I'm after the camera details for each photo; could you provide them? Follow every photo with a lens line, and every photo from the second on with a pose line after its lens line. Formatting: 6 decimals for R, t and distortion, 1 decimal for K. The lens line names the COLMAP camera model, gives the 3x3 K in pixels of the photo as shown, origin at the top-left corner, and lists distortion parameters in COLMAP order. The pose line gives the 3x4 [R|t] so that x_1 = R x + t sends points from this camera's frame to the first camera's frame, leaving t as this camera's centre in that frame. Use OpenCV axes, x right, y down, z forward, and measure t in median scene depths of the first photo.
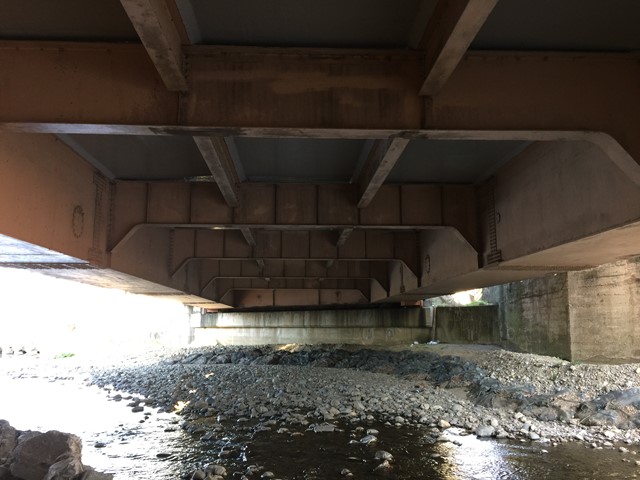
lens RADIAL K [[549.0, 0, 319.7], [0, 549.0, 239.8], [0, 0, 1]] dist [0.044921, -0.015997]
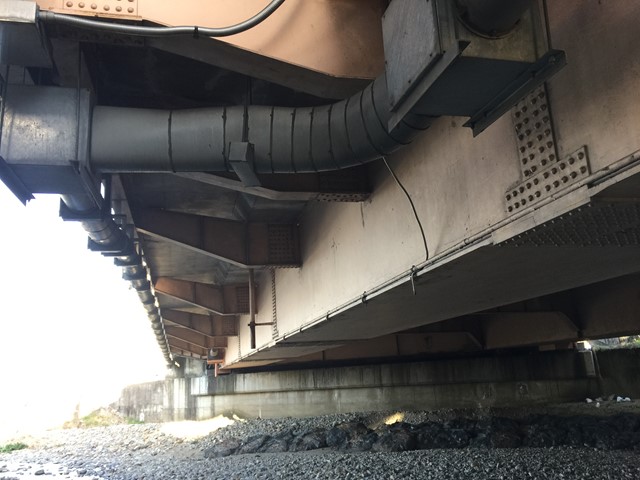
lens RADIAL K [[549.0, 0, 320.0], [0, 549.0, 241.3], [0, 0, 1]] dist [0.044921, -0.015997]
pose [[0.980946, -0.005442, 0.194204, -0.249951], [0.023899, 0.995396, -0.092820, 0.029466], [-0.192805, 0.095693, 0.976560, 0.262841]]
